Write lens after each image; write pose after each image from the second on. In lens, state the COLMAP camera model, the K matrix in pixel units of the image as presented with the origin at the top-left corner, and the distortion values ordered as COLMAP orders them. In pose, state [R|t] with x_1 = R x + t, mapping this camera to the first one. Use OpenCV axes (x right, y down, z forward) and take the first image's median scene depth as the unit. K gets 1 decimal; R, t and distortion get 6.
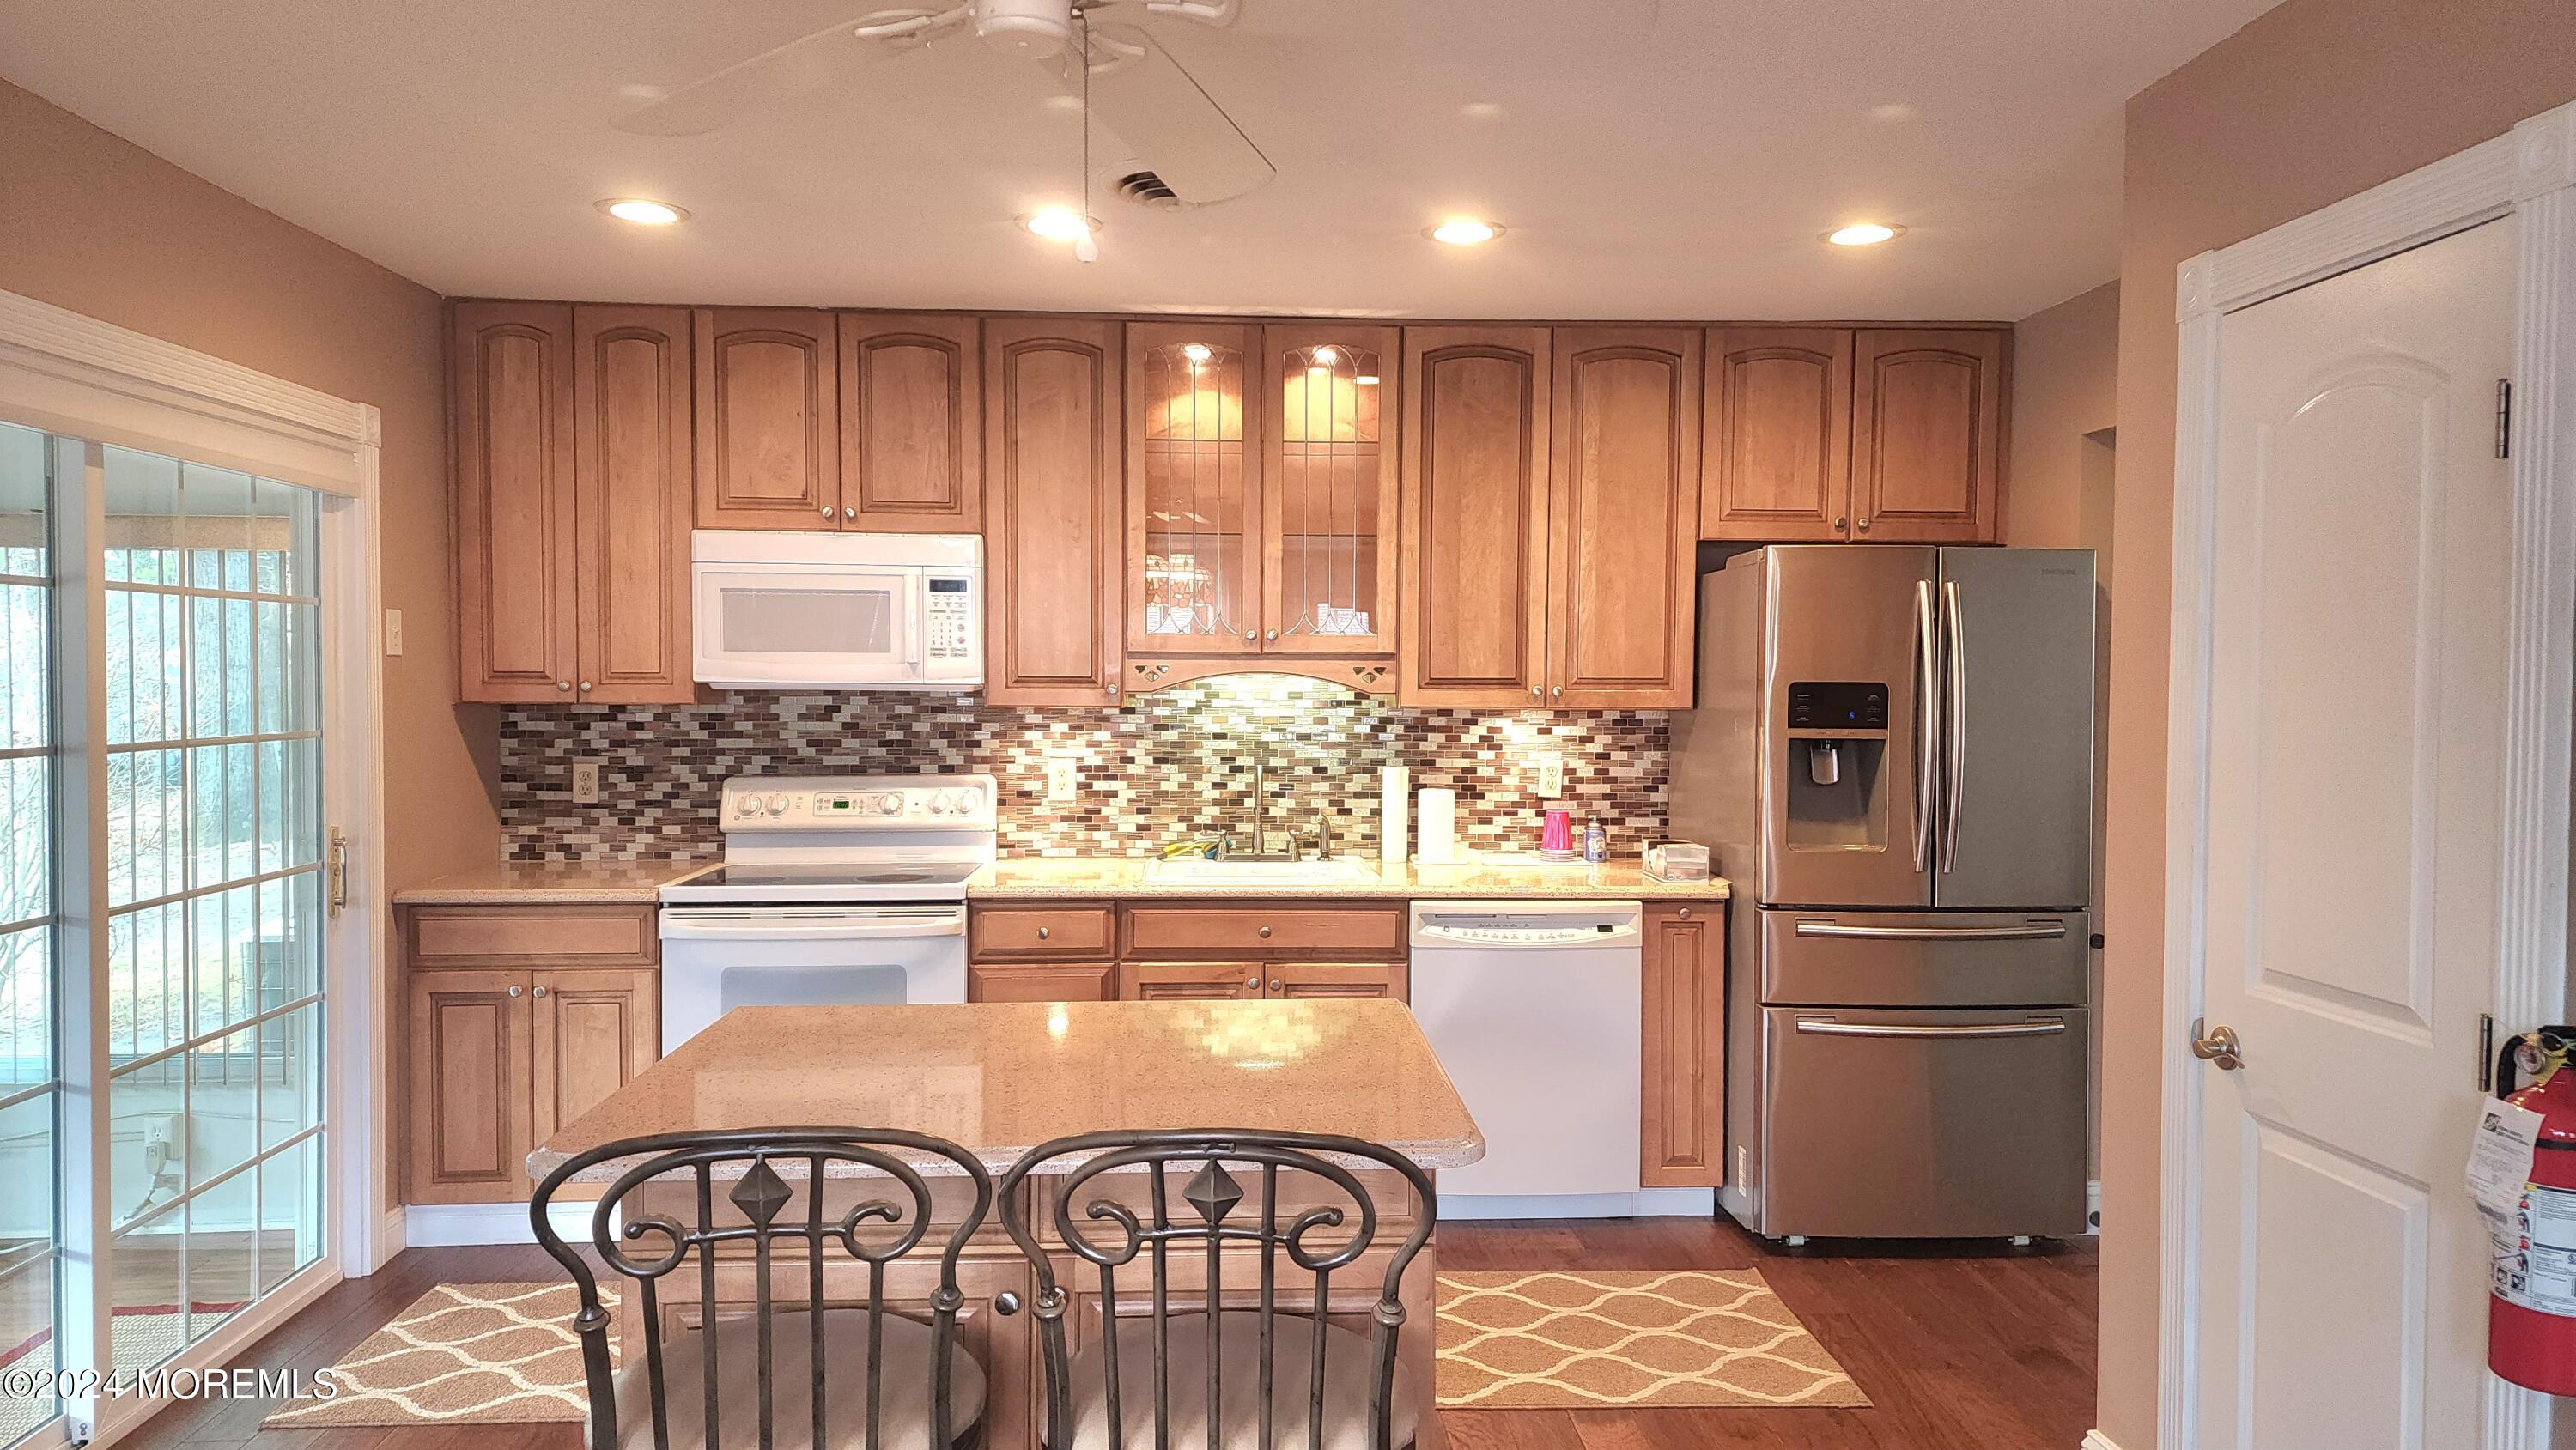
lens RADIAL K [[1708.5, 0, 1278.6], [0, 1708.5, 732.4], [0, 0, 1]] dist [0.086808, -0.082488]
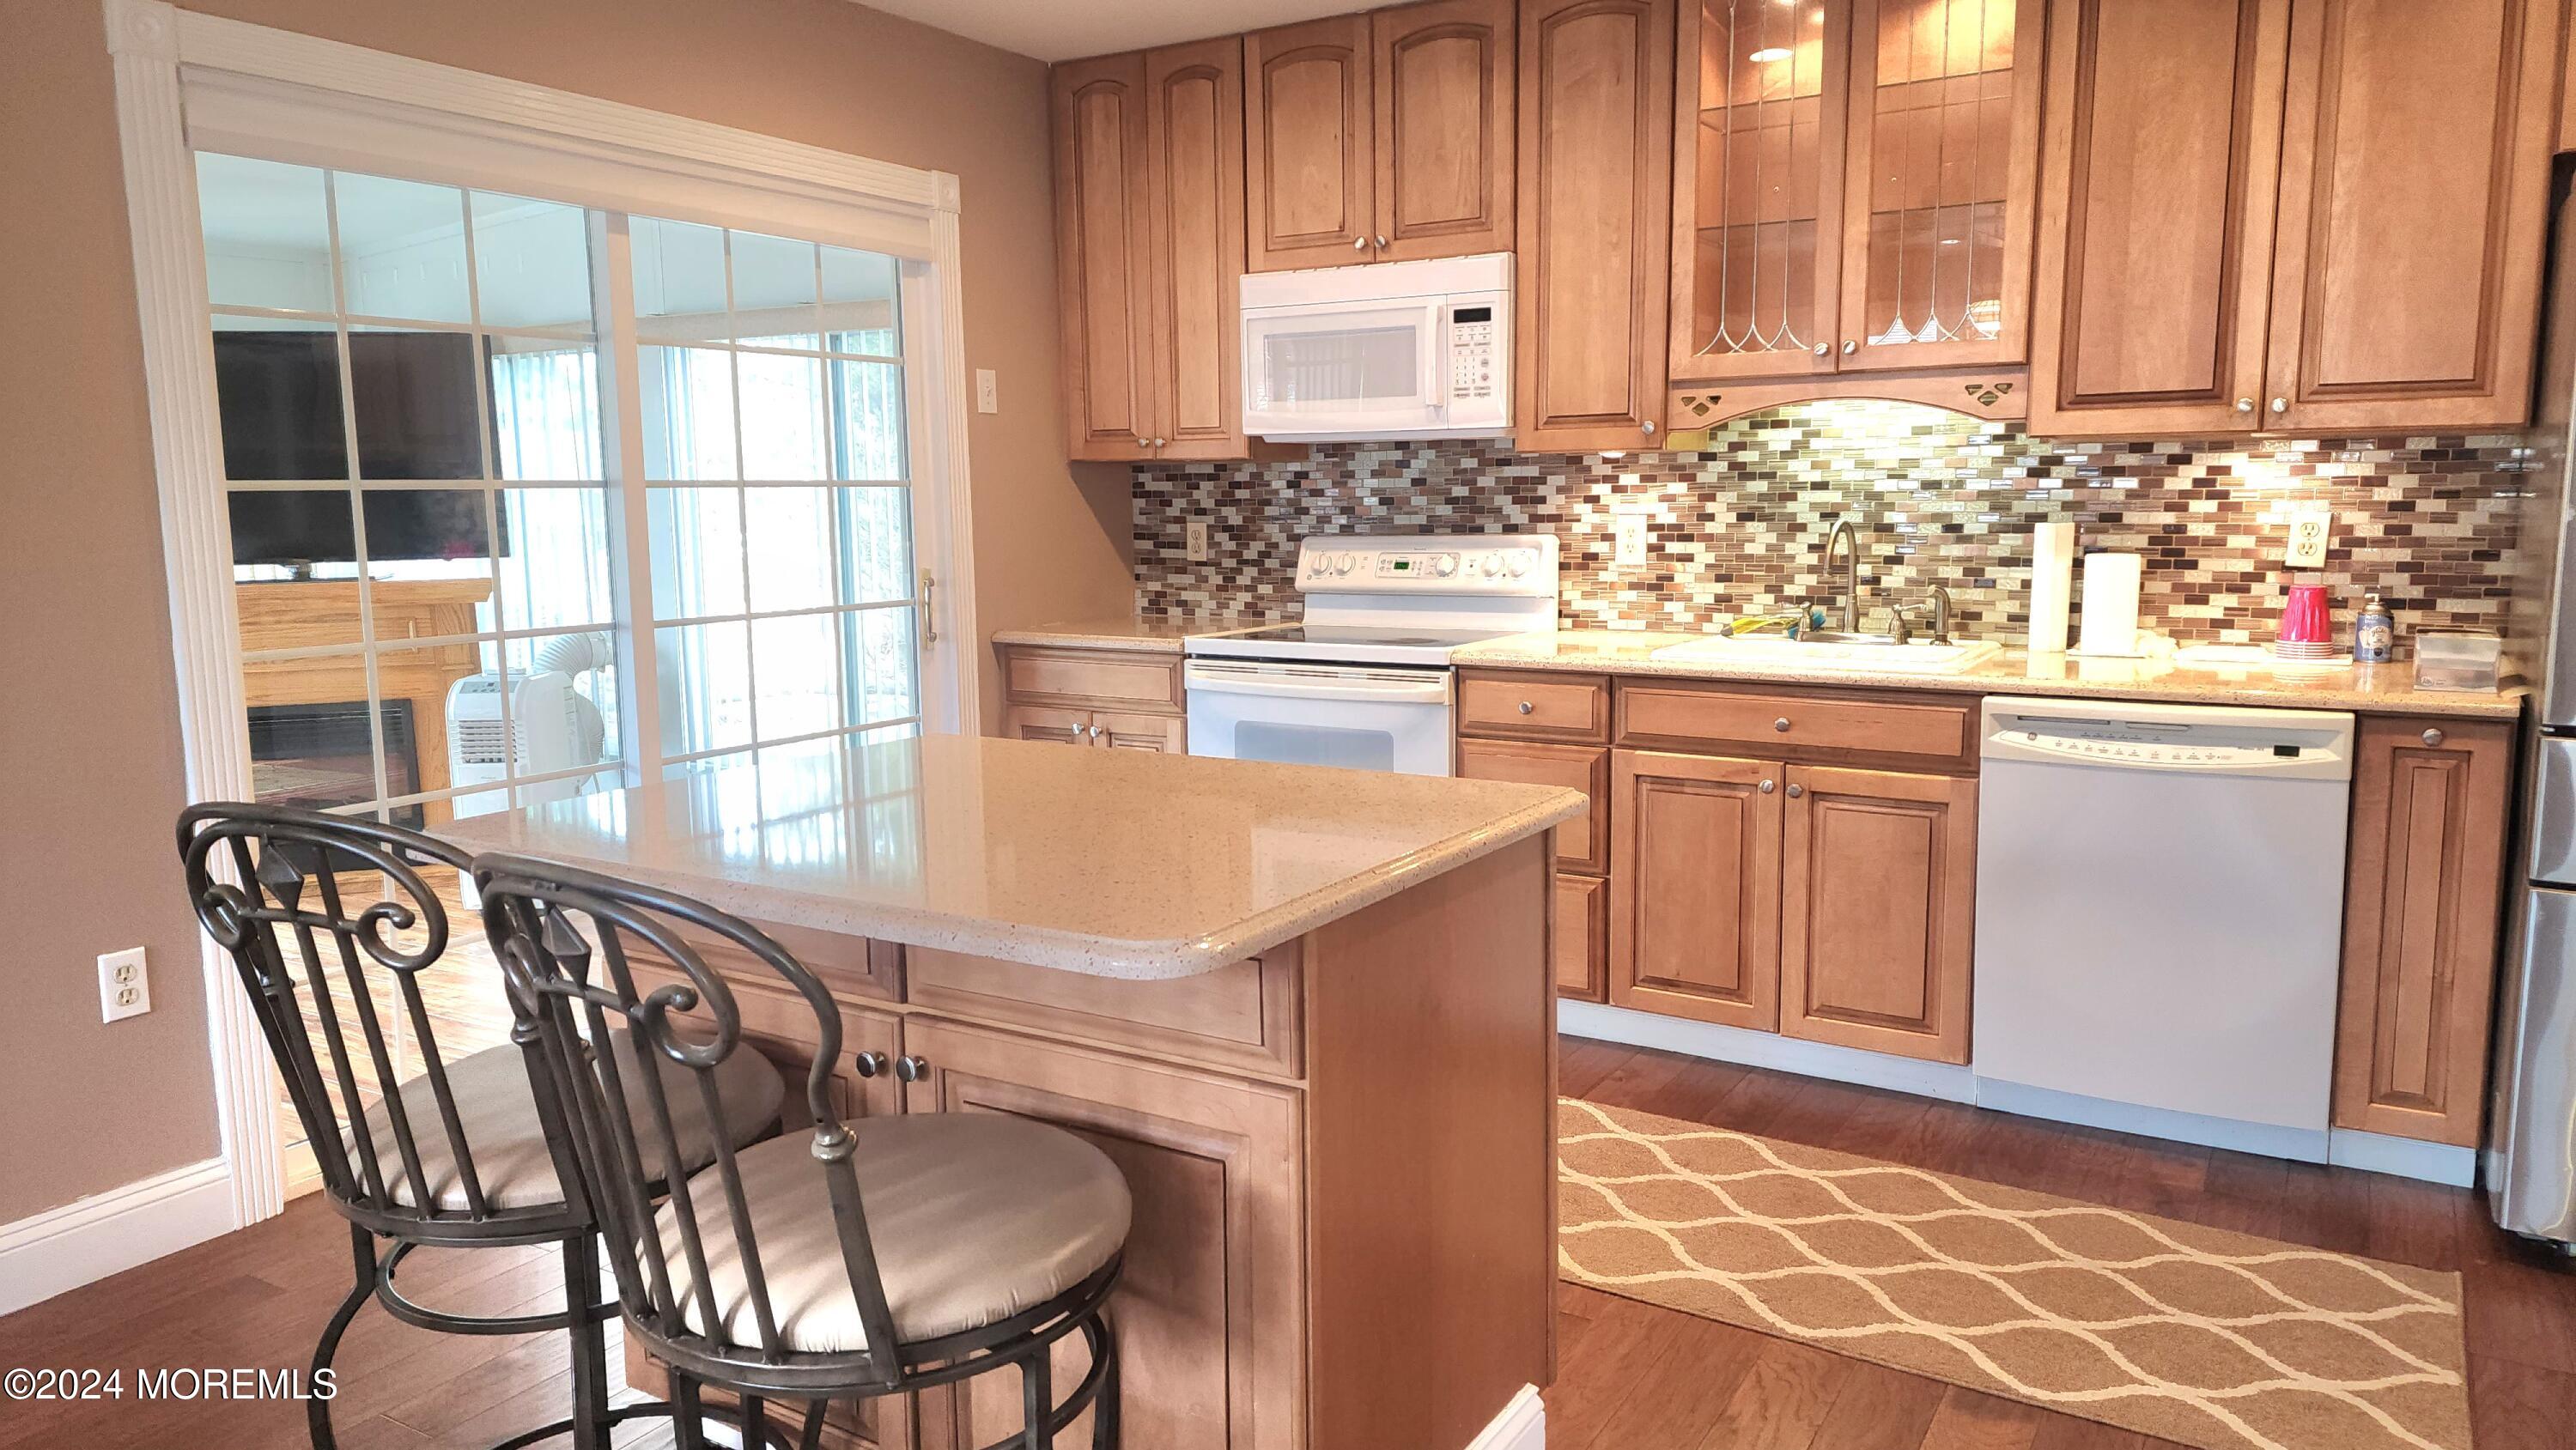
lens RADIAL K [[1708.5, 0, 1298.1], [0, 1708.5, 719.7], [0, 0, 1]] dist [0.086808, -0.082488]
pose [[0.823262, 0.062501, -0.564210, 0.239731], [-0.005393, 0.994737, 0.102324, 0.031473], [0.567635, -0.081197, 0.819266, 0.197676]]
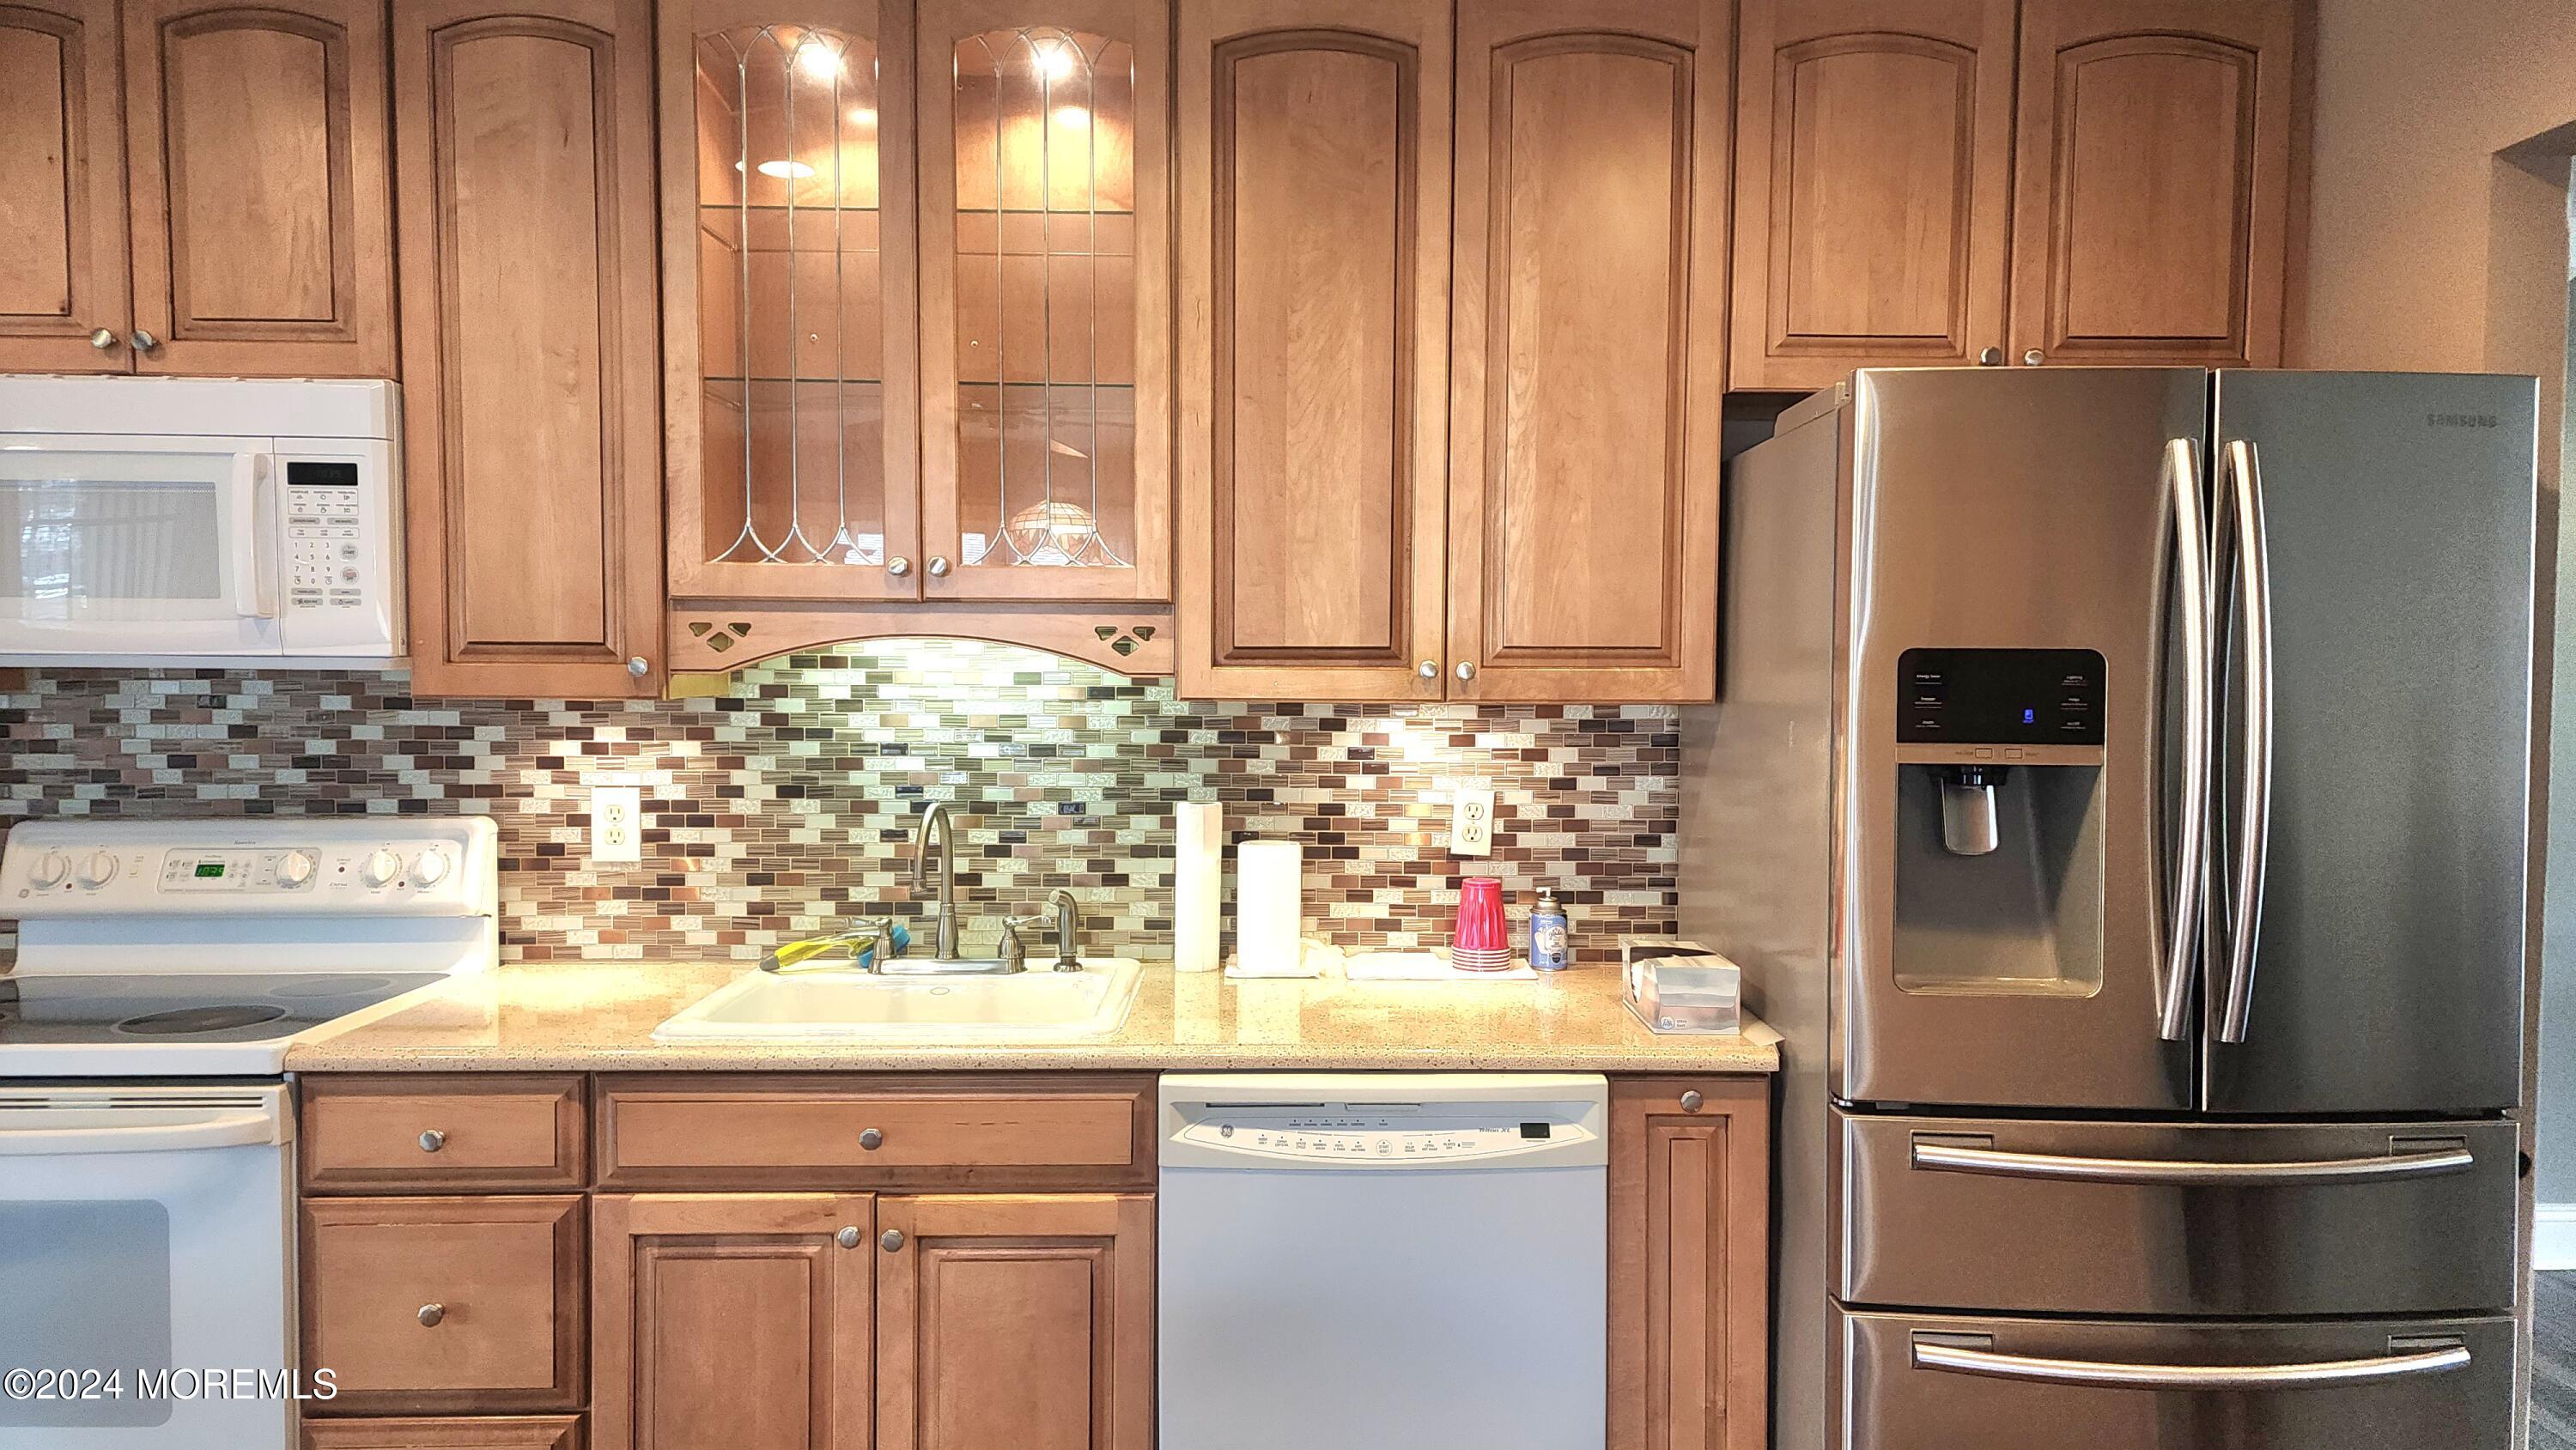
lens RADIAL K [[1708.5, 0, 1295.2], [0, 1708.5, 729.8], [0, 0, 1]] dist [0.086808, -0.082488]
pose [[0.999452, 0.000730, -0.033094, 0.125994], [-0.000493, 0.999974, 0.007185, -0.009009], [0.033098, -0.007165, 0.999426, 0.449338]]
